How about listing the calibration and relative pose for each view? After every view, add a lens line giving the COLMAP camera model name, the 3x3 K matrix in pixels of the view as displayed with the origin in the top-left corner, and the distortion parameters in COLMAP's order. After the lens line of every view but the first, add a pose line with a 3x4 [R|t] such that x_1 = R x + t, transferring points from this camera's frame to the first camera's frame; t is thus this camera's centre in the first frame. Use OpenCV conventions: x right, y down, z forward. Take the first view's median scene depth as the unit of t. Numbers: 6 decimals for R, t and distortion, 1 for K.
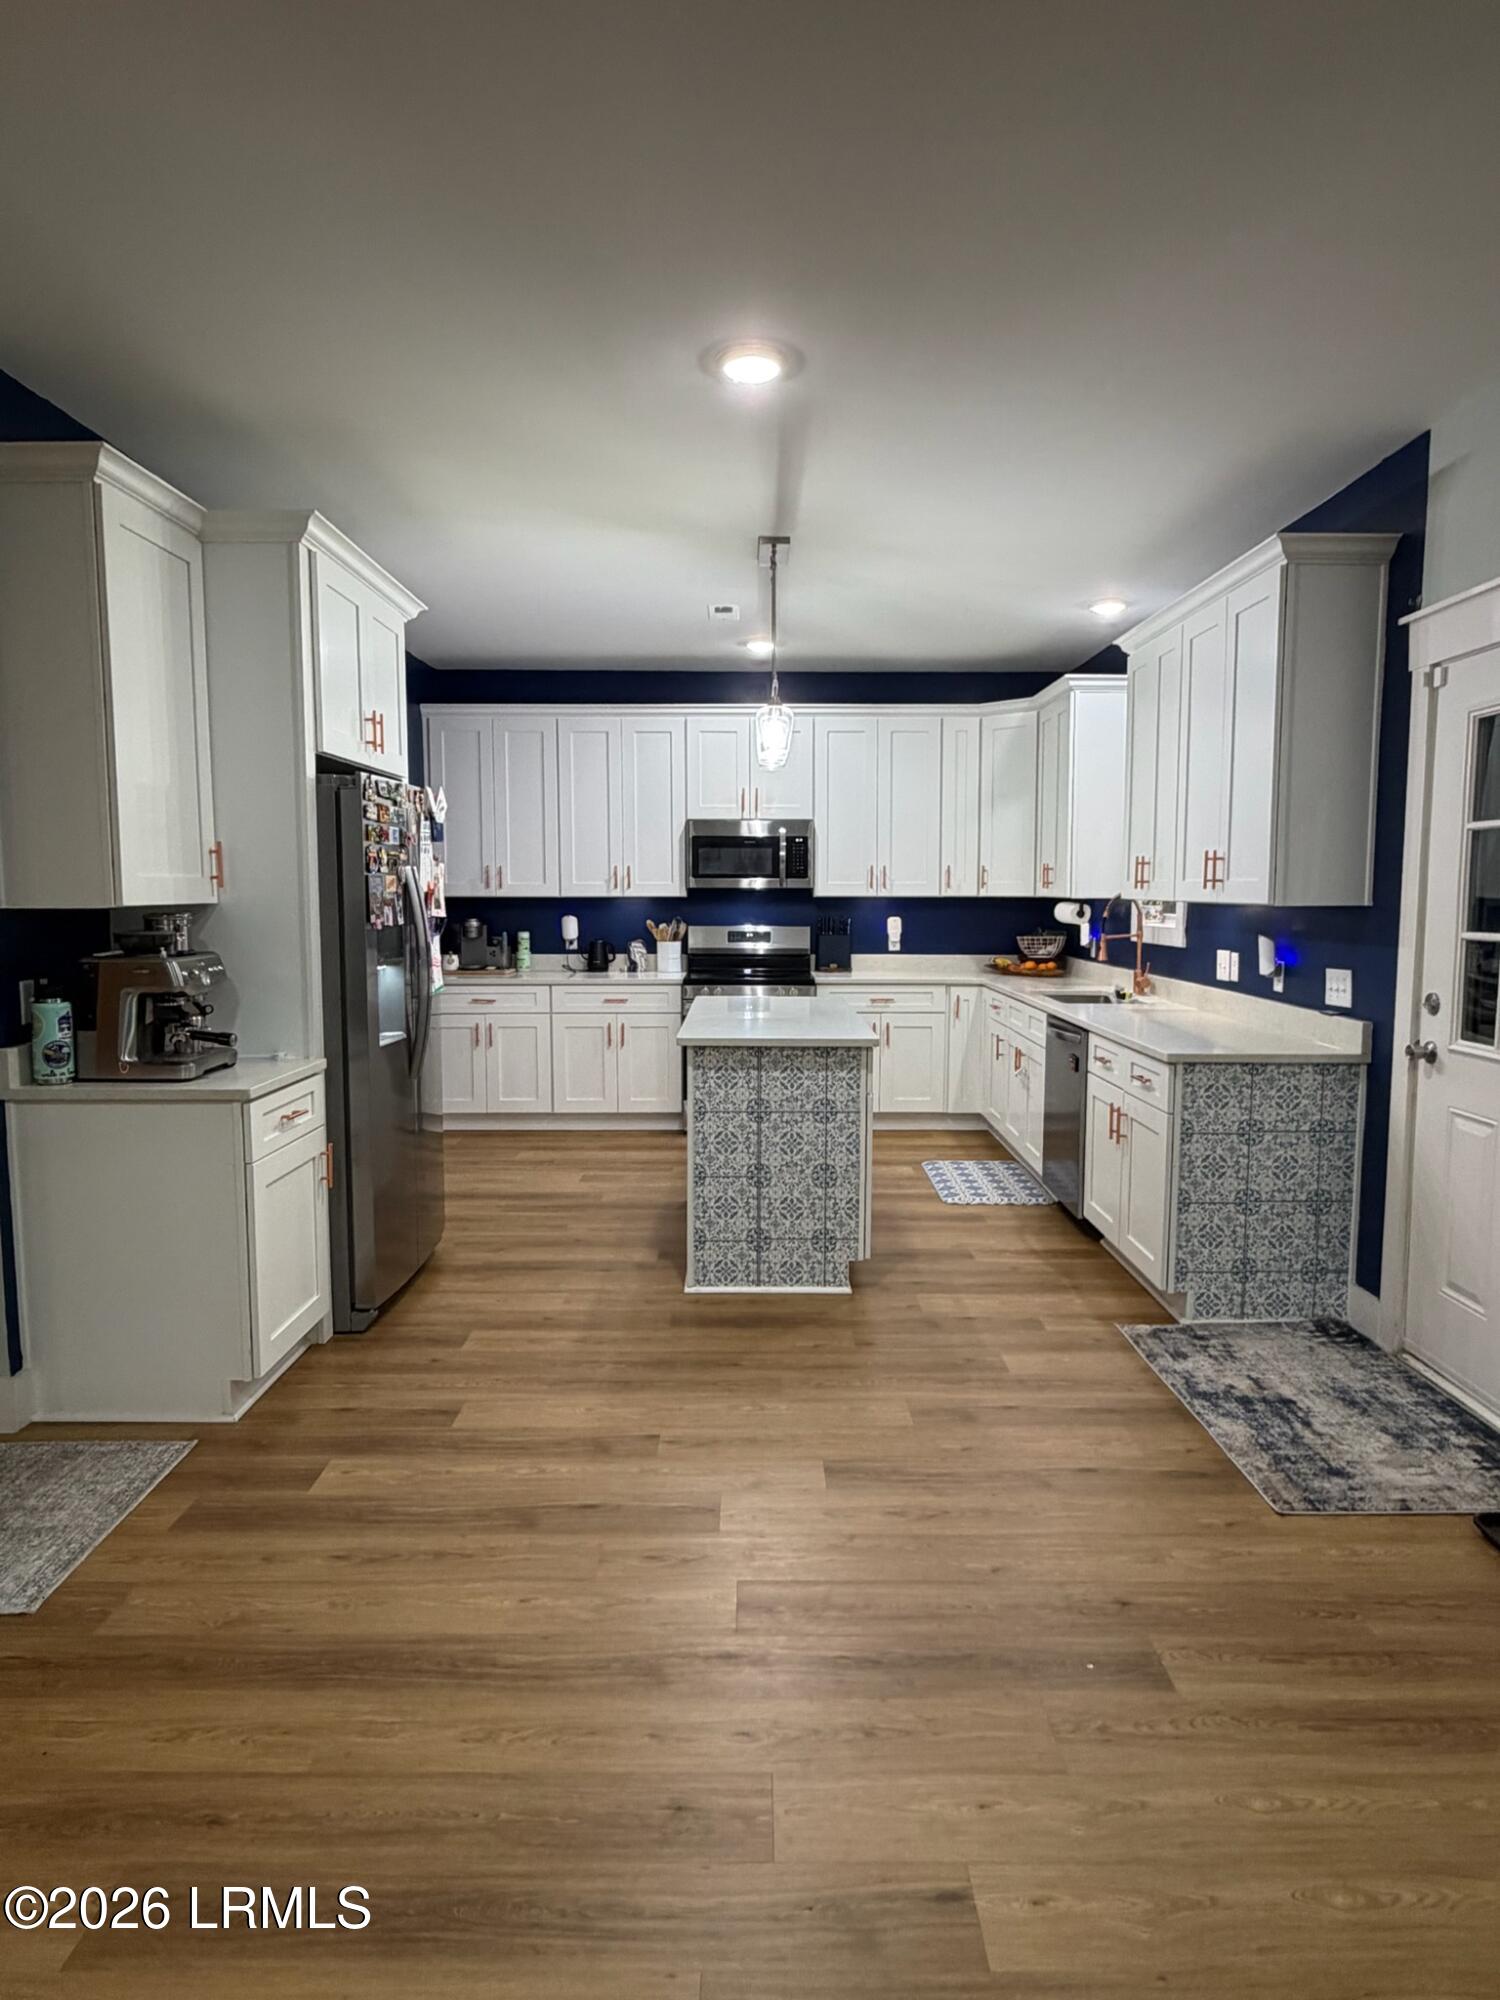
lens RADIAL K [[1177.3, 0, 749.9], [0, 1177.3, 1002.5], [0, 0, 1]] dist [0.002261, 0.000257]
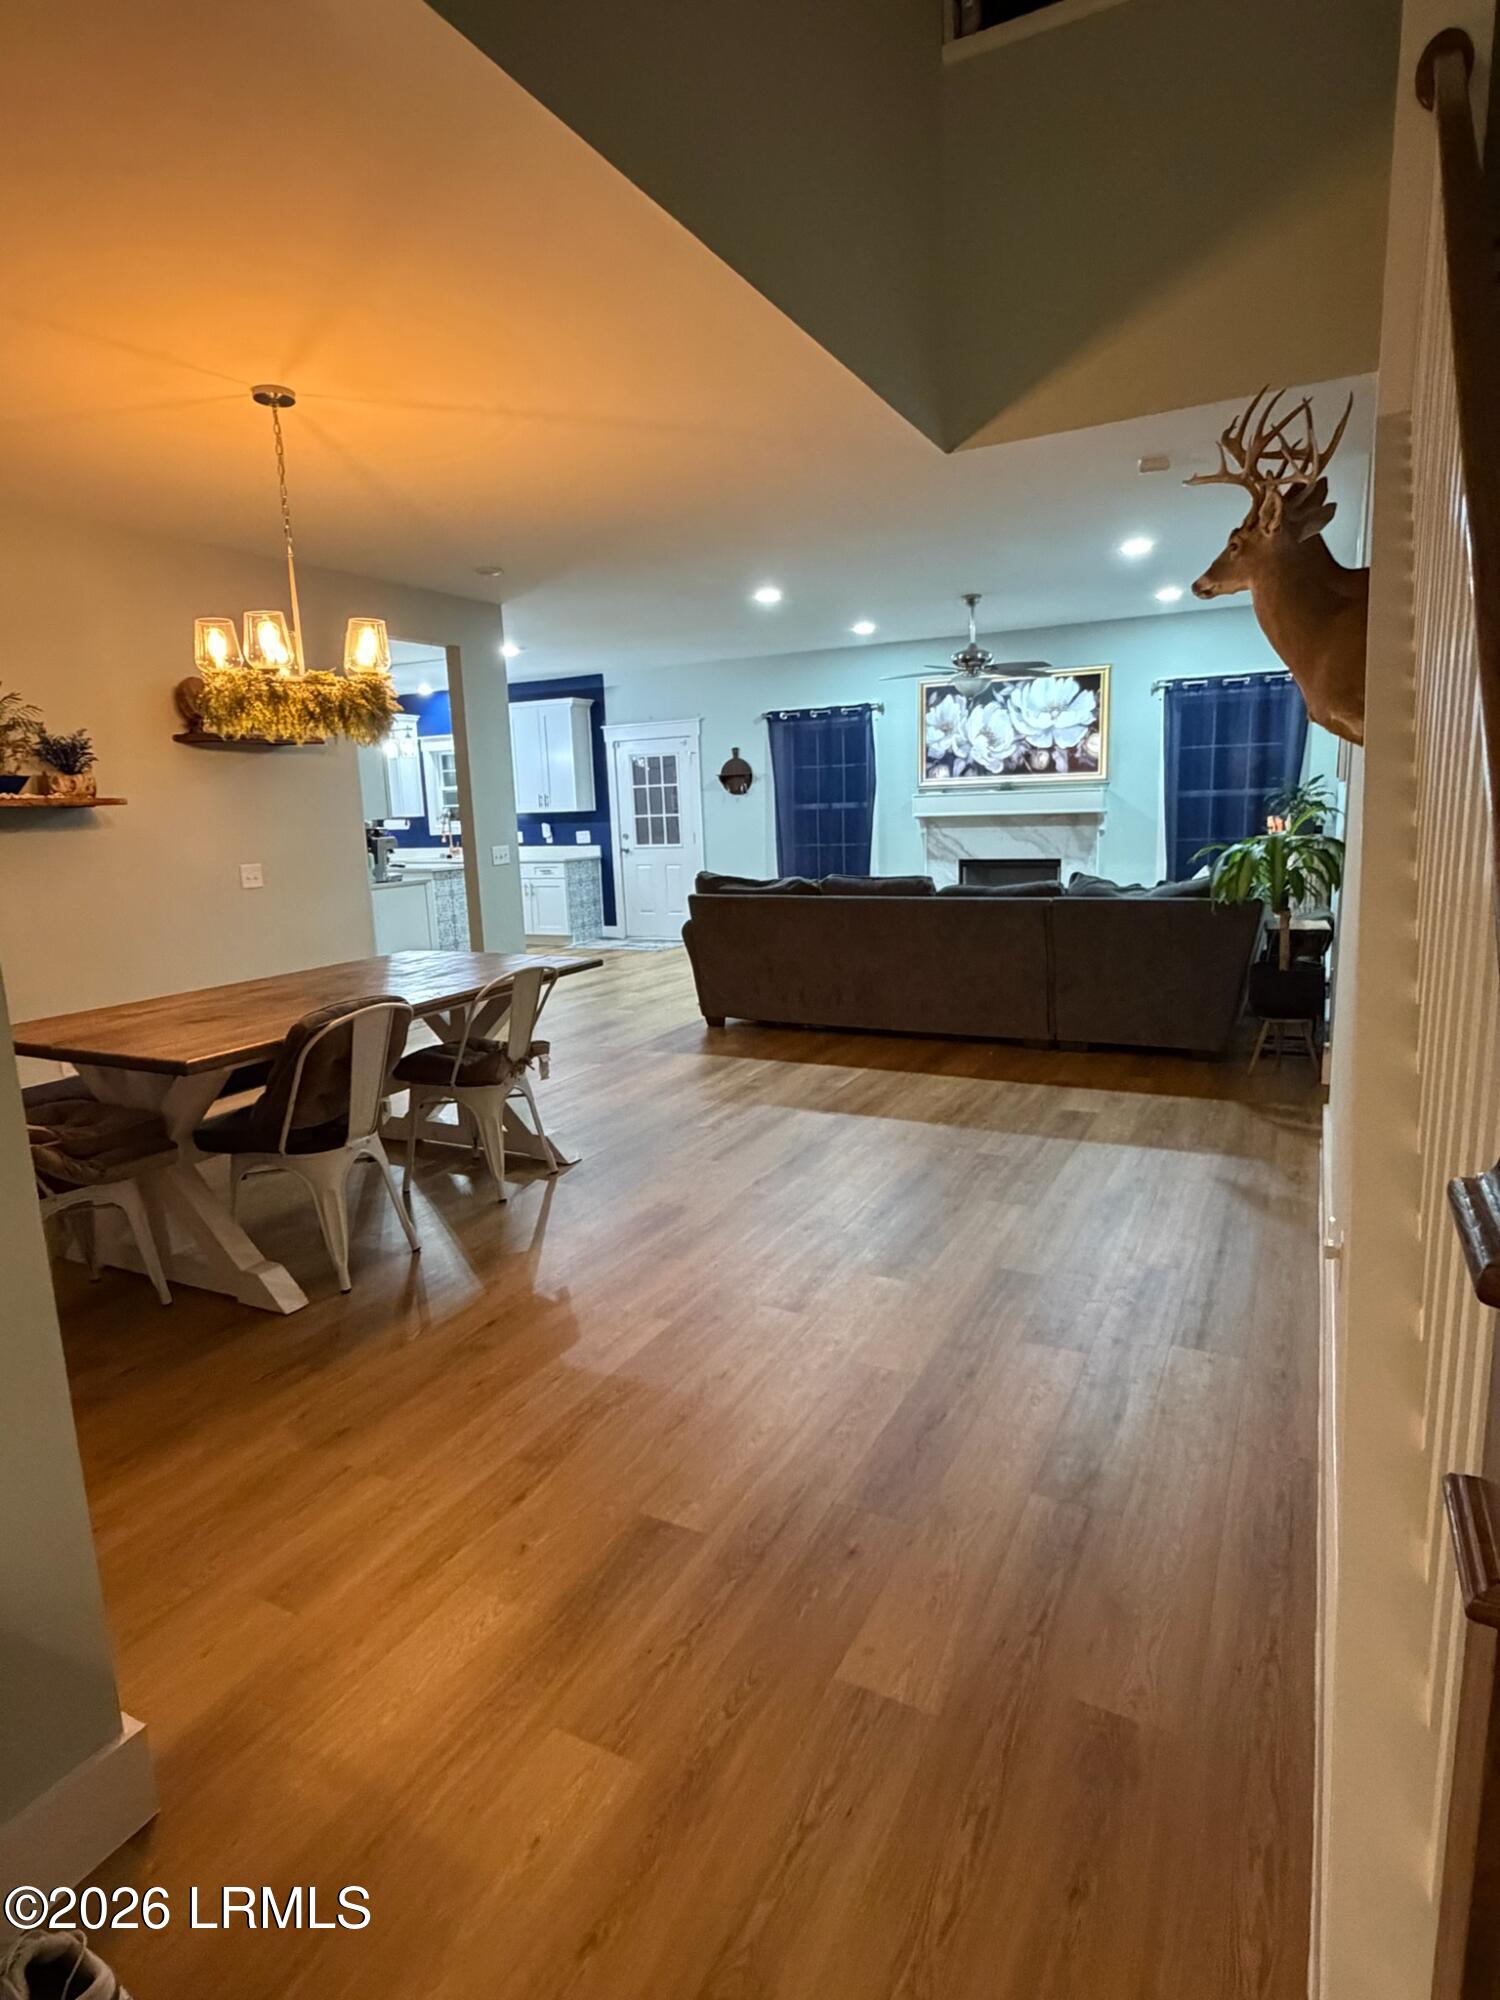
lens RADIAL K [[1103.8, 0, 751.2], [0, 1103.8, 1000.7], [0, 0, 1]] dist [-0.000857, -0.000185]
pose [[0.456662, -0.181546, 0.870920, -2.066191], [0.117305, 0.982697, 0.143338, 0.050360], [-0.881873, 0.036706, 0.470056, -0.830713]]
